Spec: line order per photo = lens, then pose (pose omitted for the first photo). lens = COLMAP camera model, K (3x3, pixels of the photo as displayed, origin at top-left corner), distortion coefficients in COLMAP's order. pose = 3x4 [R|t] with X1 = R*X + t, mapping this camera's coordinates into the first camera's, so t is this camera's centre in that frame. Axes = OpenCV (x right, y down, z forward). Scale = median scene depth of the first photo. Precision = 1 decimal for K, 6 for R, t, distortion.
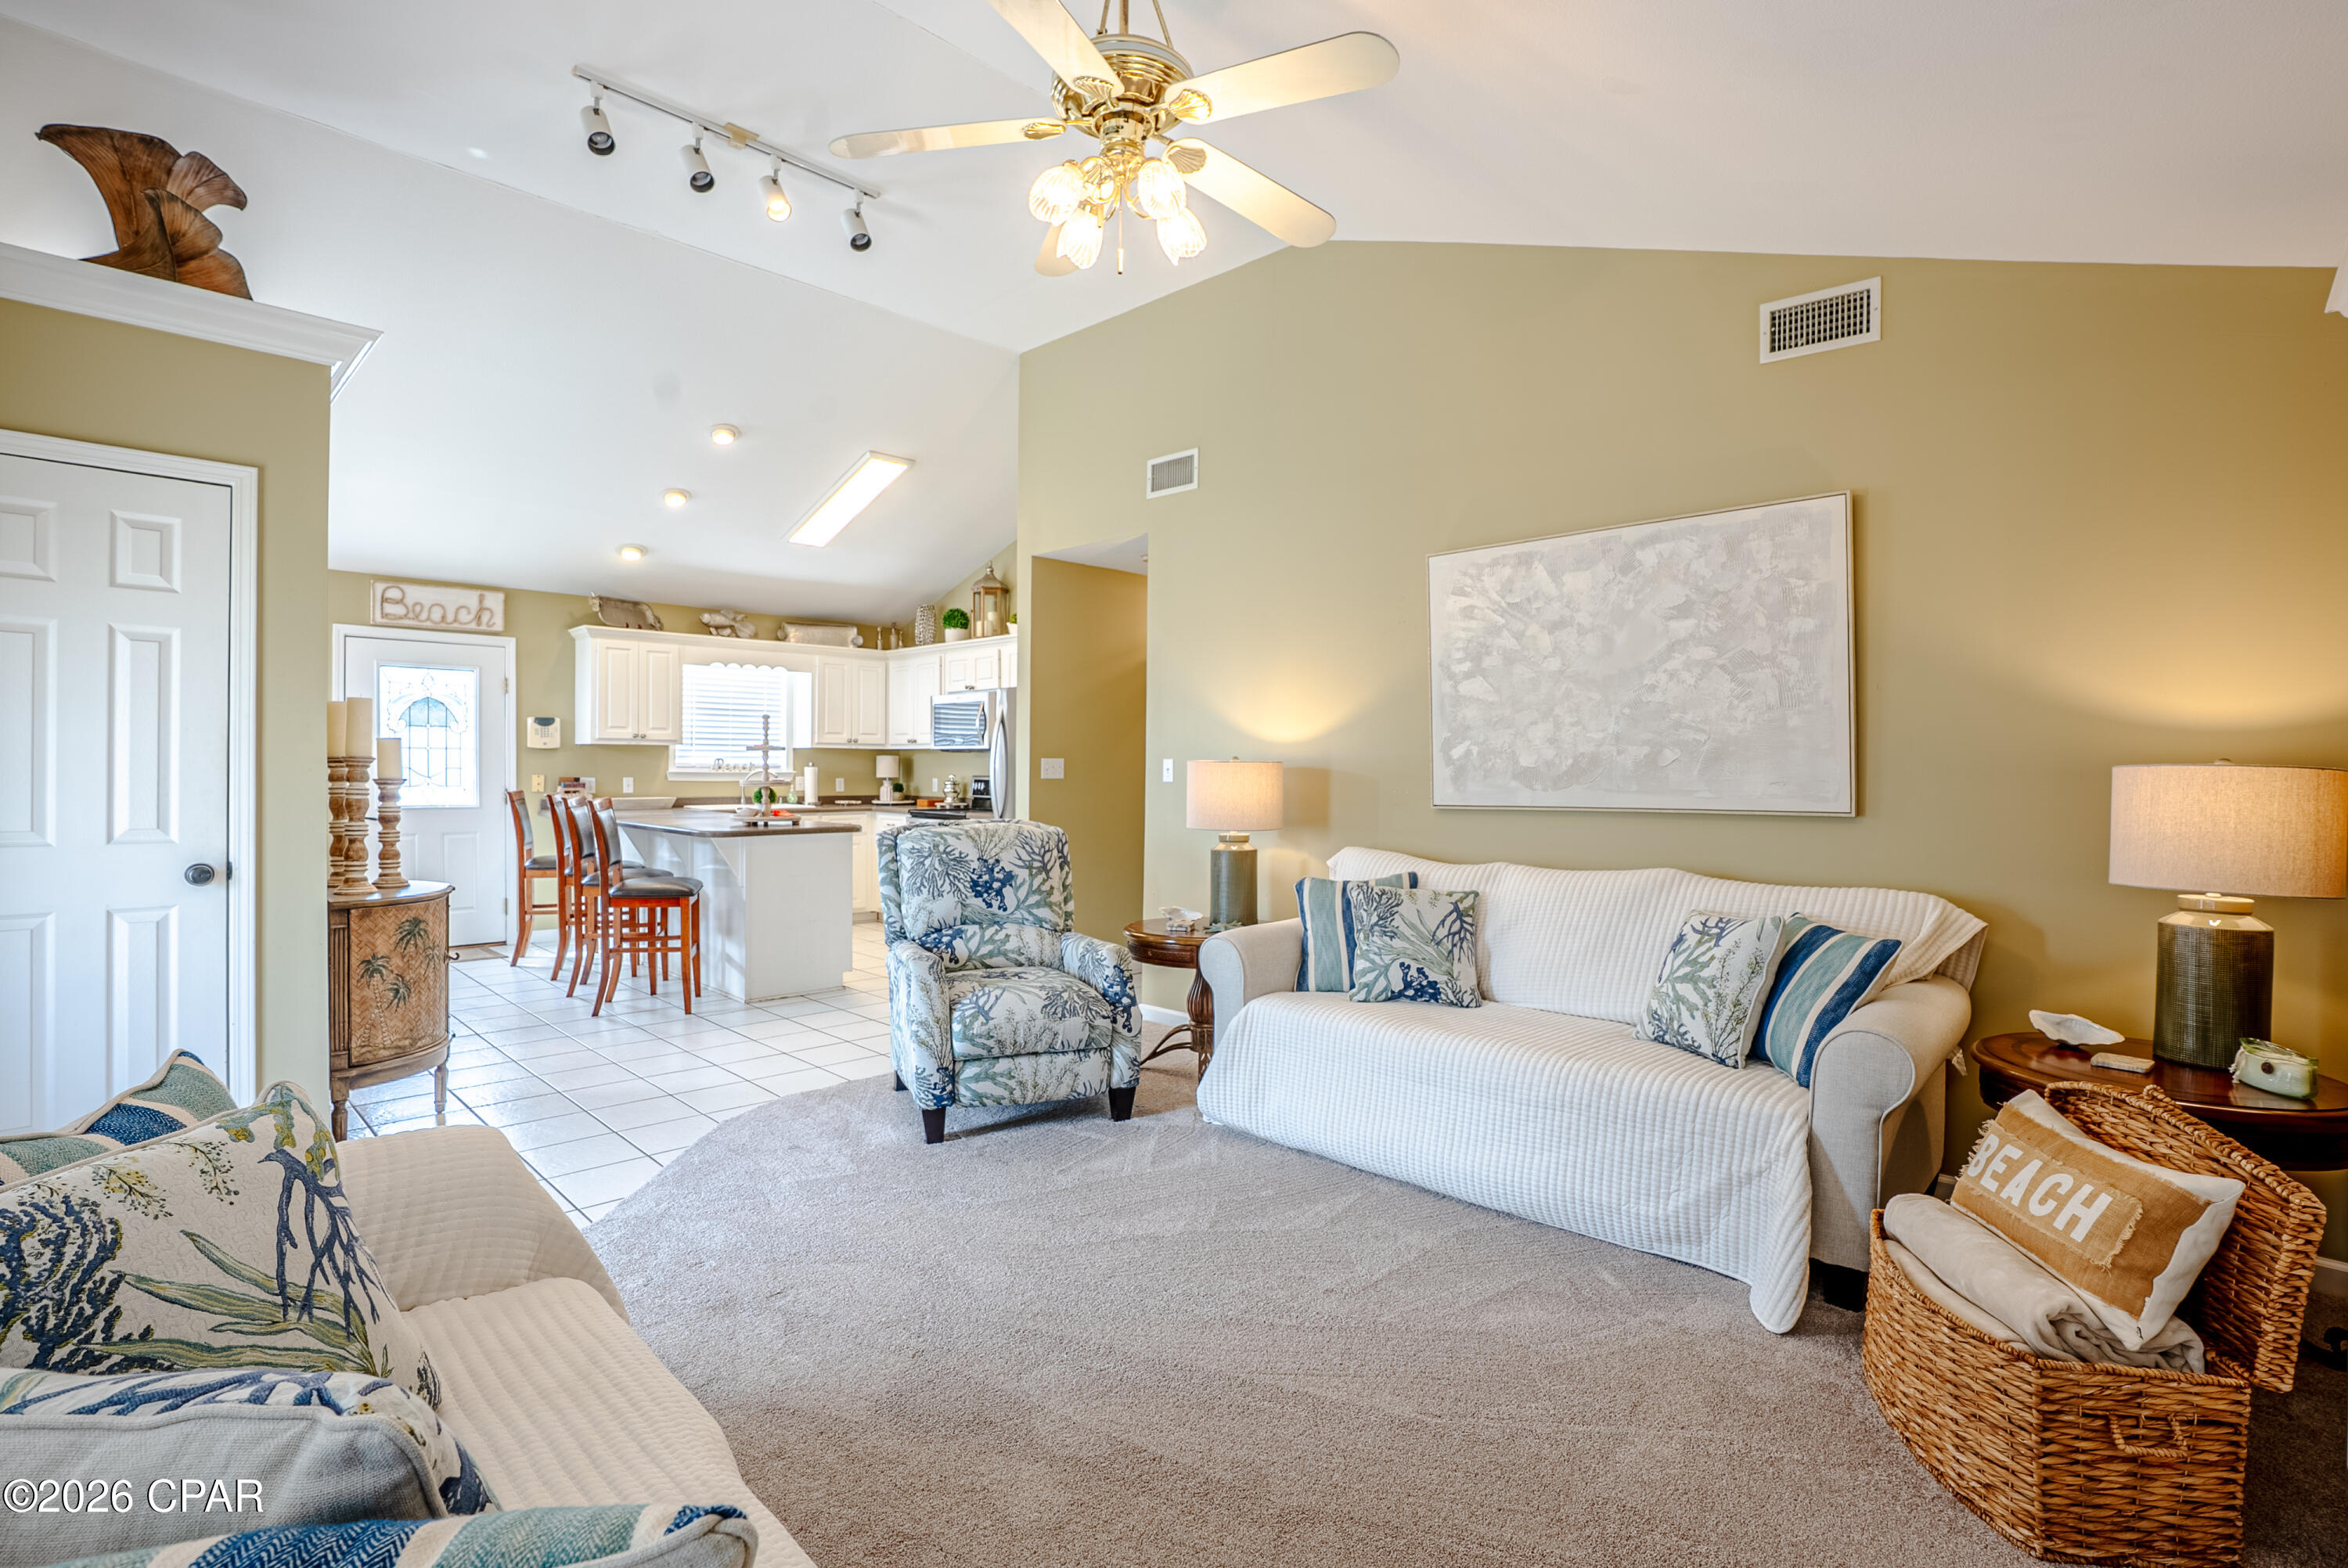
lens RADIAL K [[1086.3, 0, 1160.8], [0, 1086.3, 778.8], [0, 0, 1]] dist [-0.040407, 0.009819]
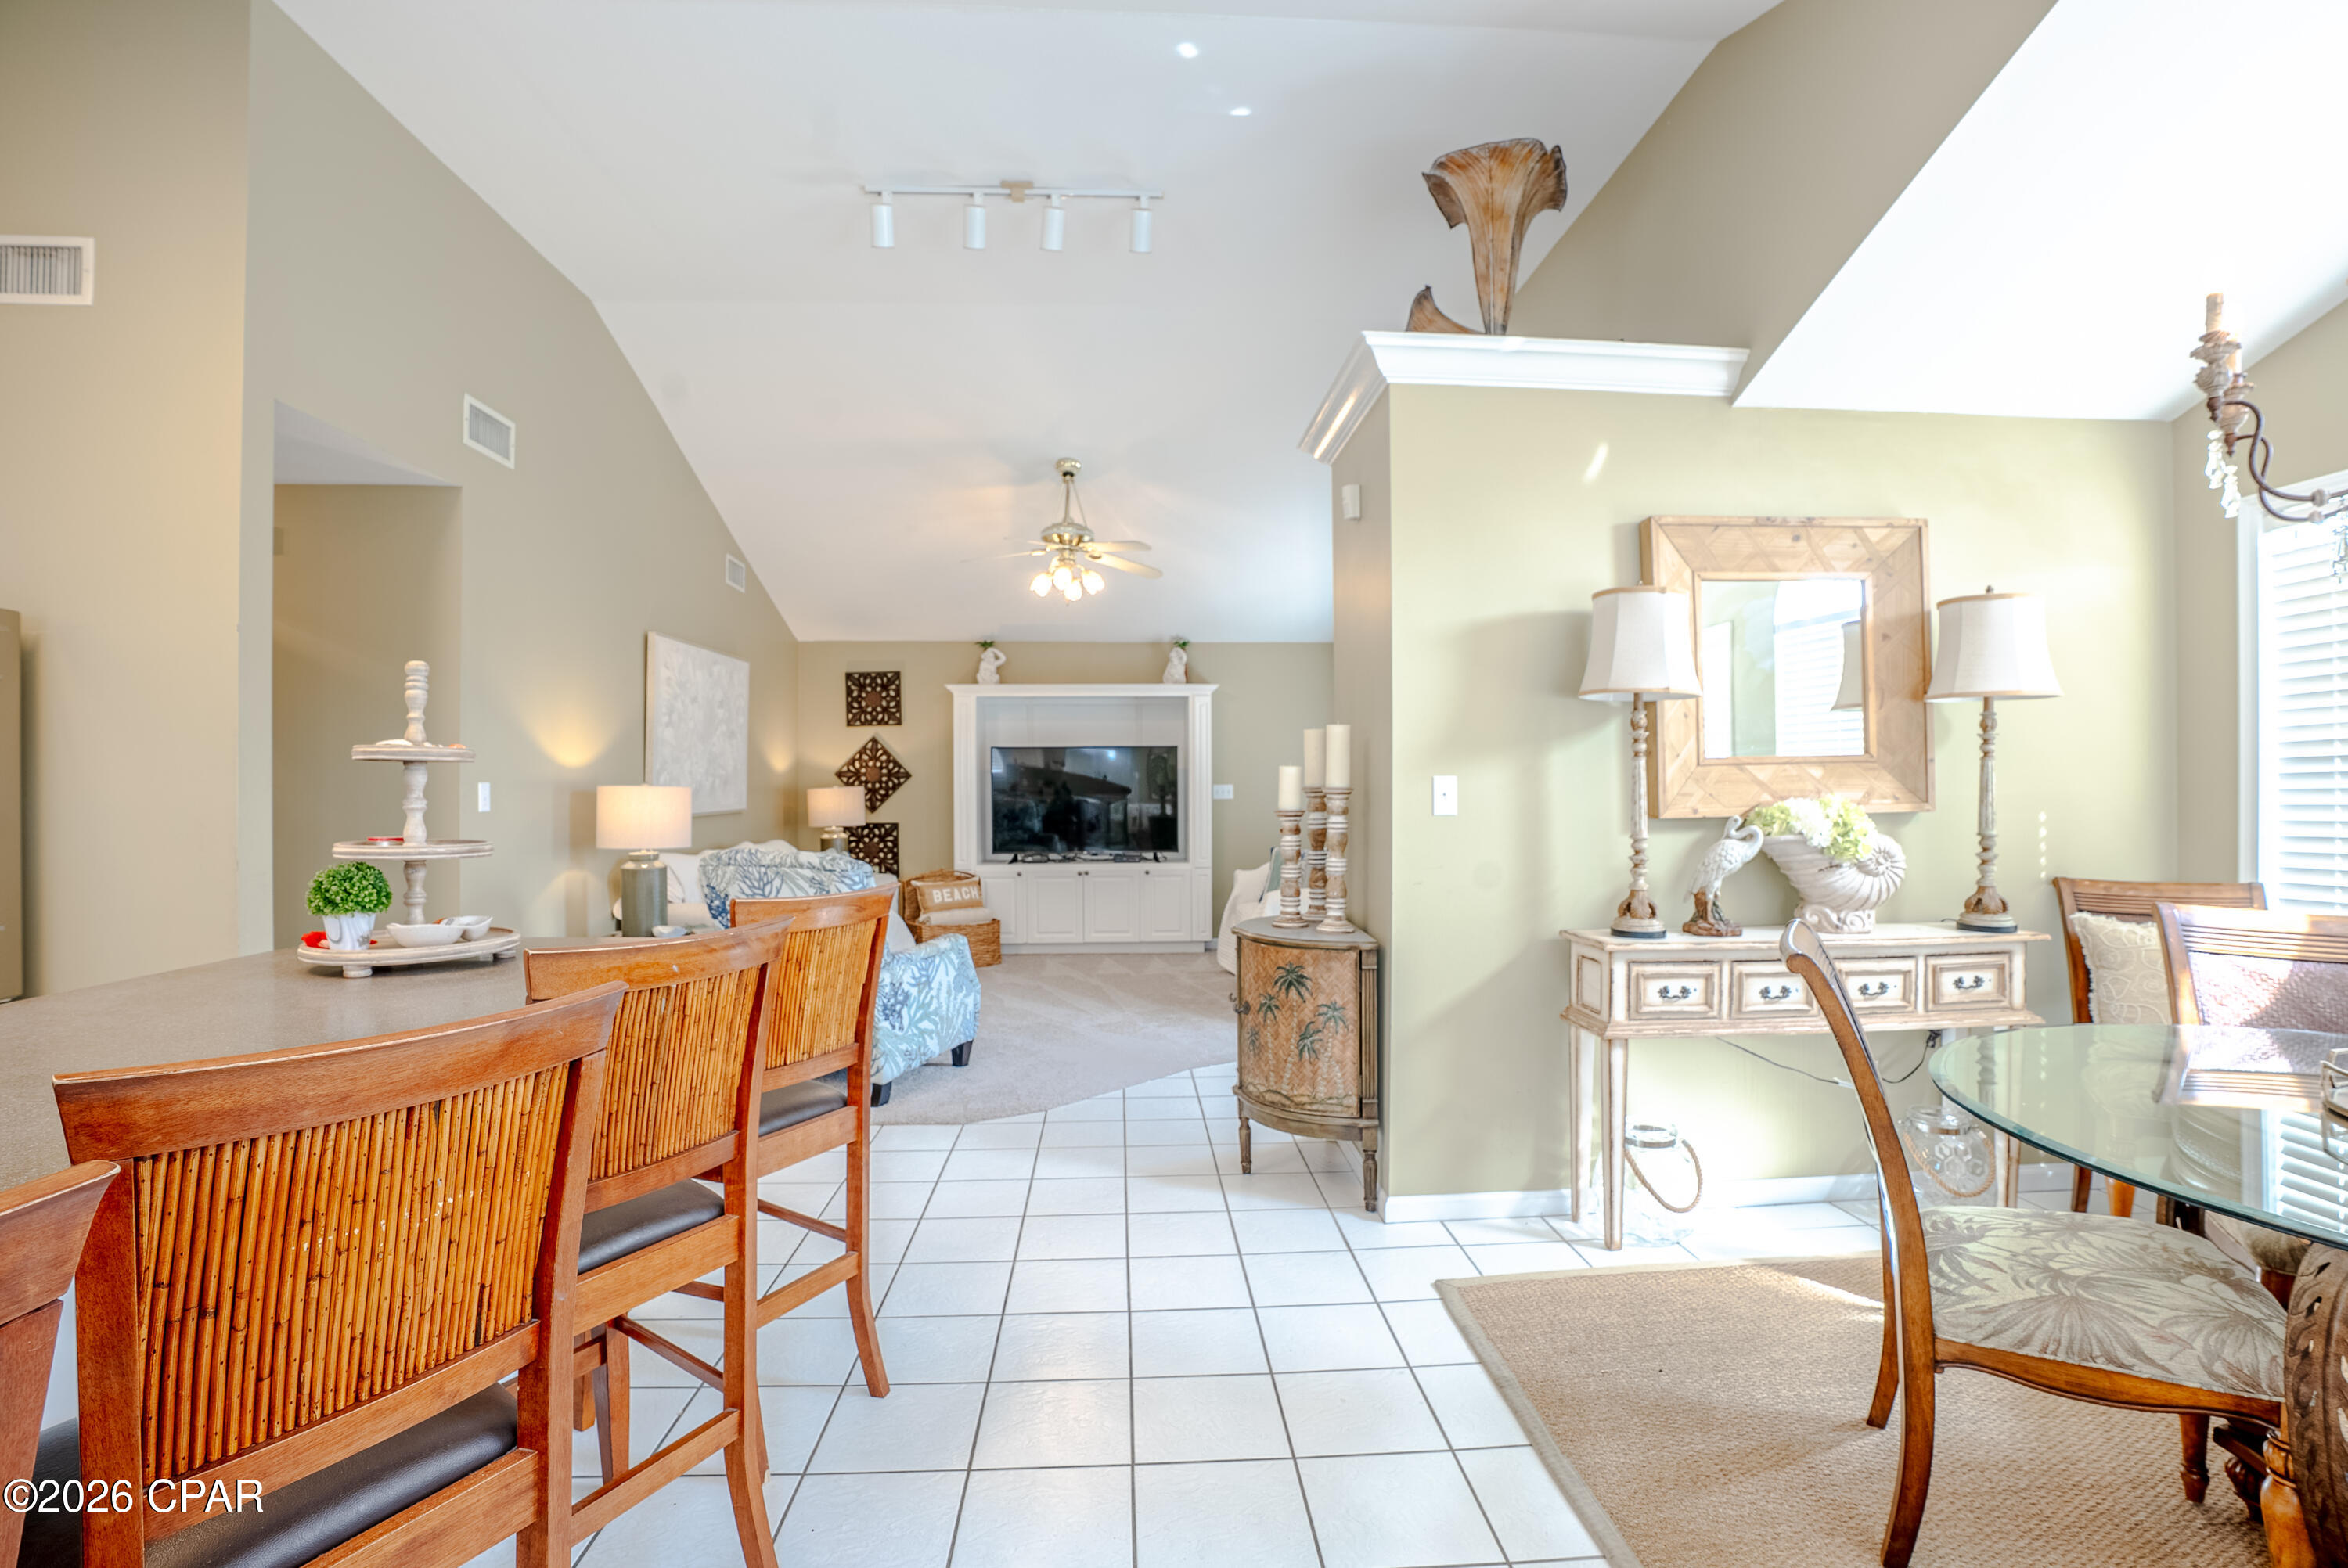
lens RADIAL K [[1086.3, 0, 1164.4], [0, 1086.3, 777.8], [0, 0, 1]] dist [-0.040407, 0.009819]
pose [[-0.725683, 0.000184, 0.688029, -0.647206], [0.004357, 0.999981, 0.004328, -0.016422], [-0.688015, 0.006138, -0.725670, 0.875351]]
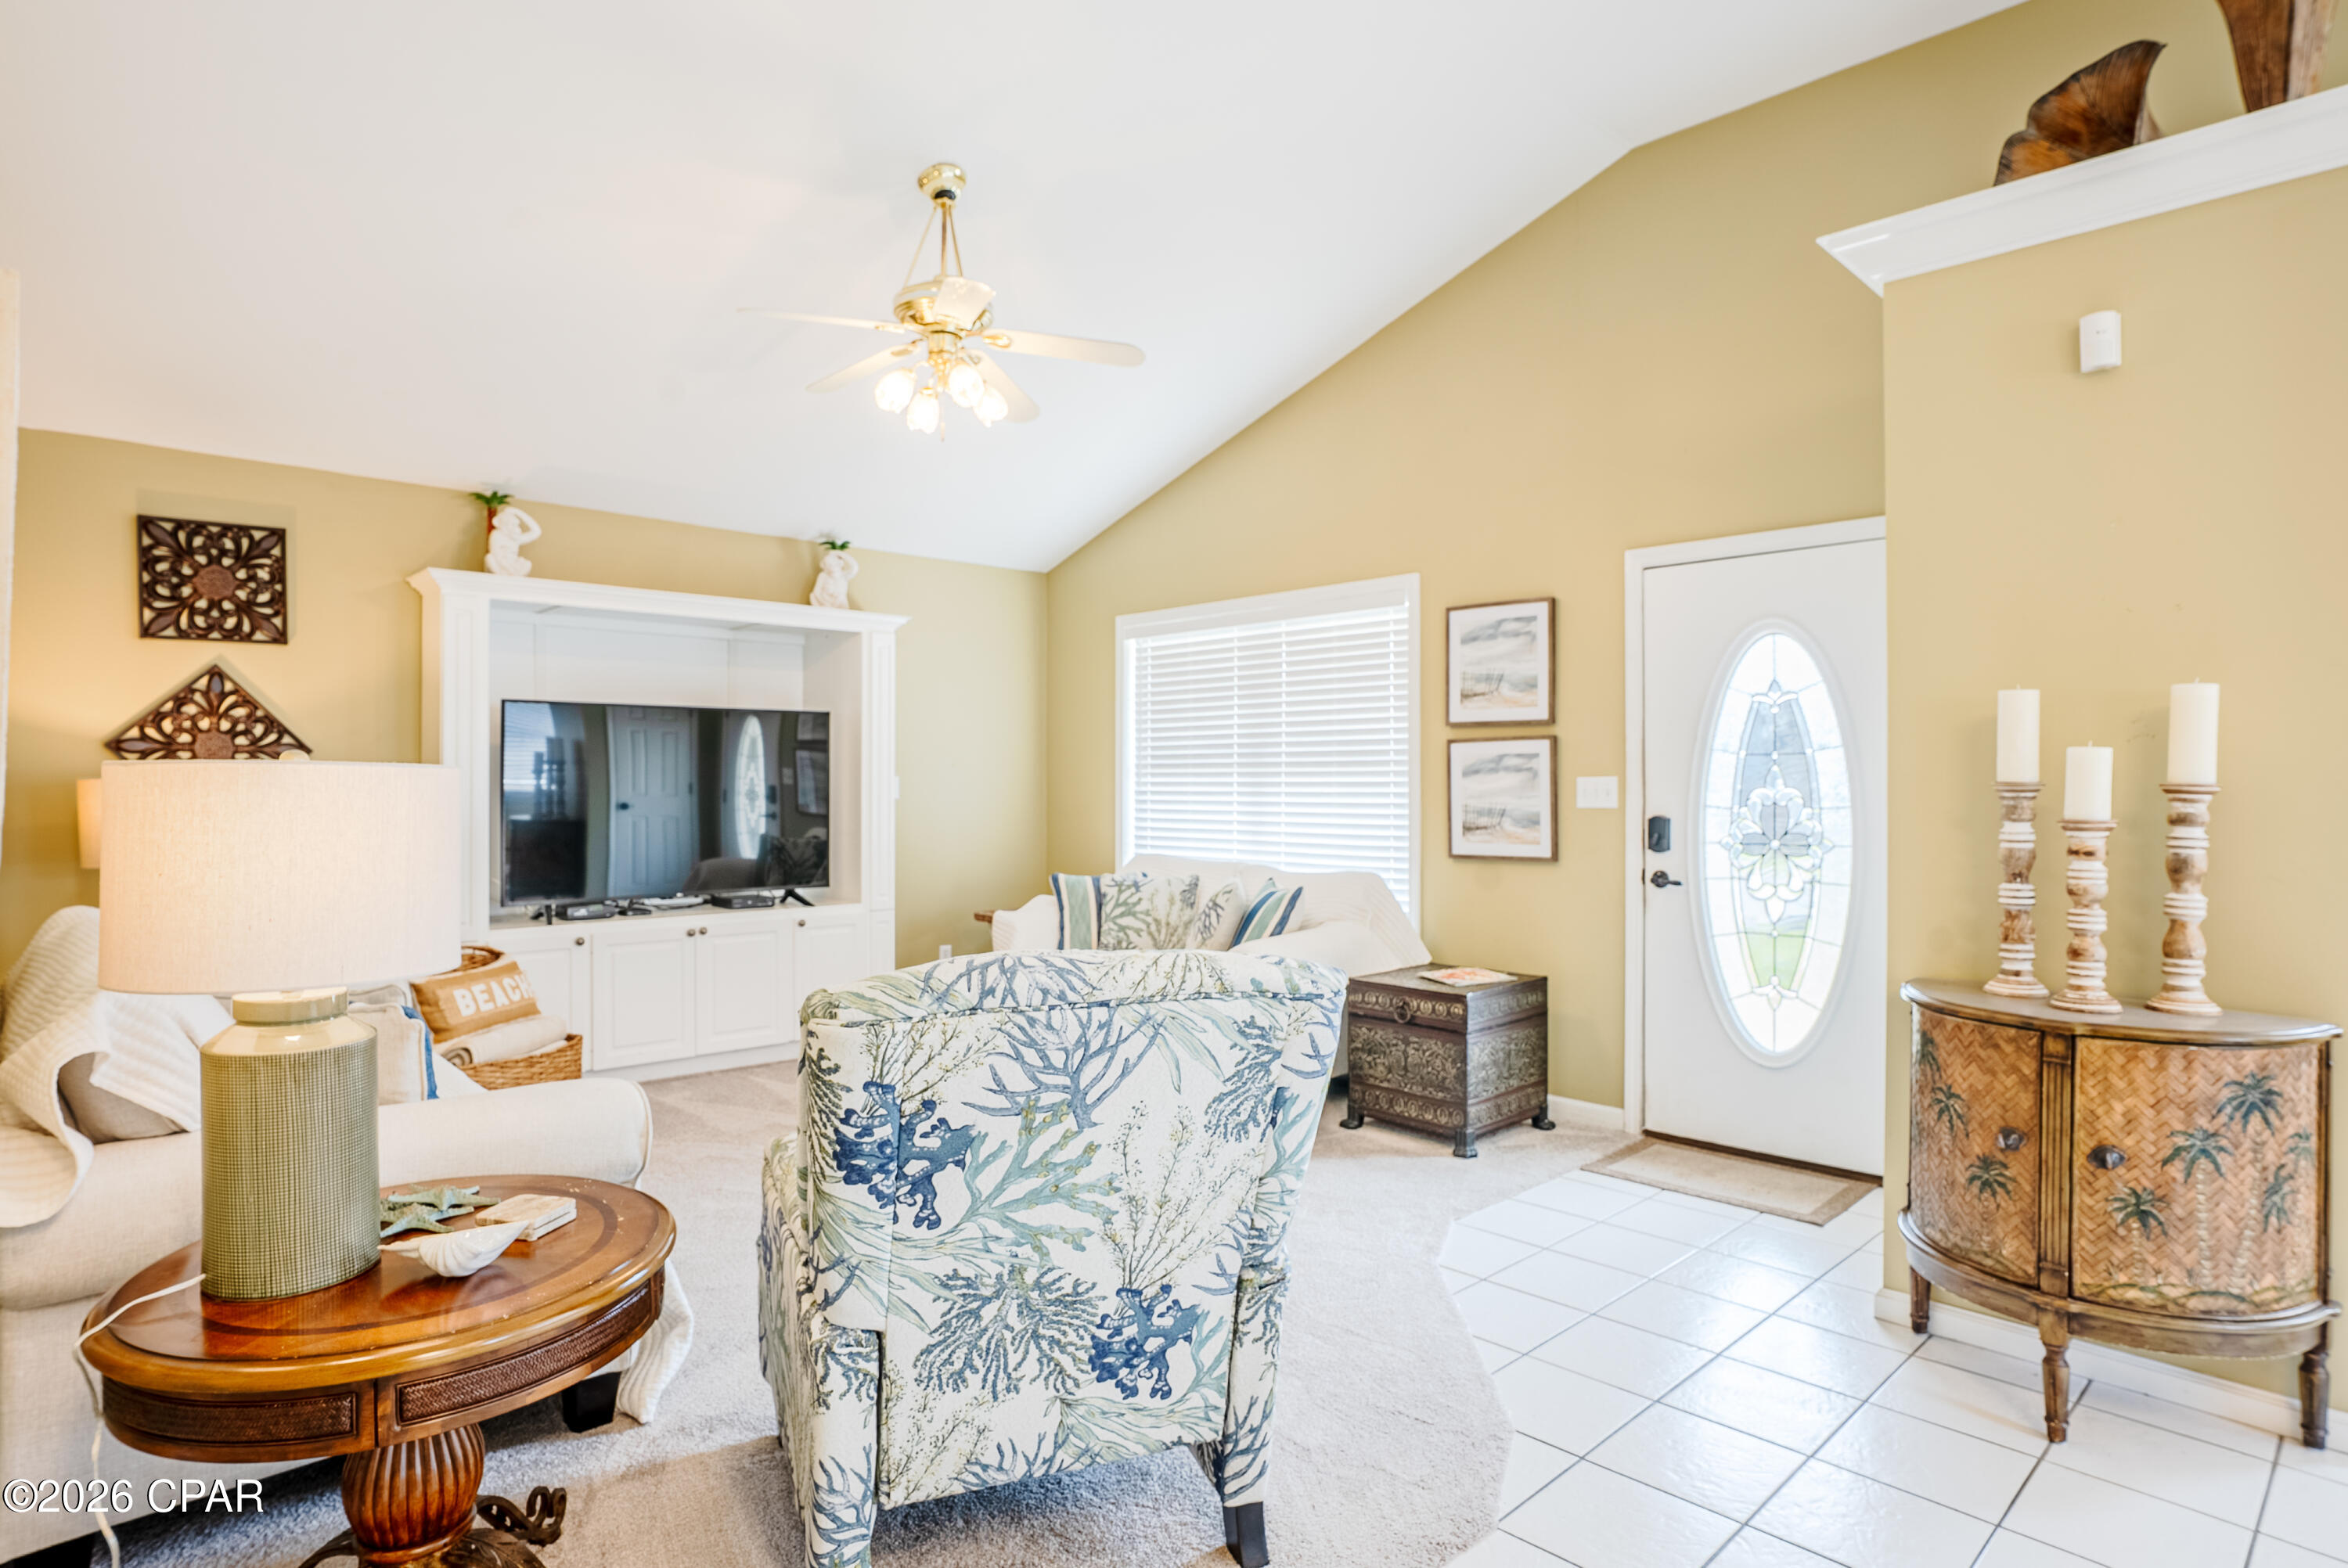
lens RADIAL K [[1271.7, 0, 1176.0], [0, 1271.7, 777.5], [0, 0, 1]] dist [-0.036976, 0.006518]
pose [[-0.998963, -0.011239, 0.044116, -0.130778], [-0.010965, 0.999919, 0.006447, -0.010773], [-0.044185, 0.005957, -0.999006, 0.836215]]
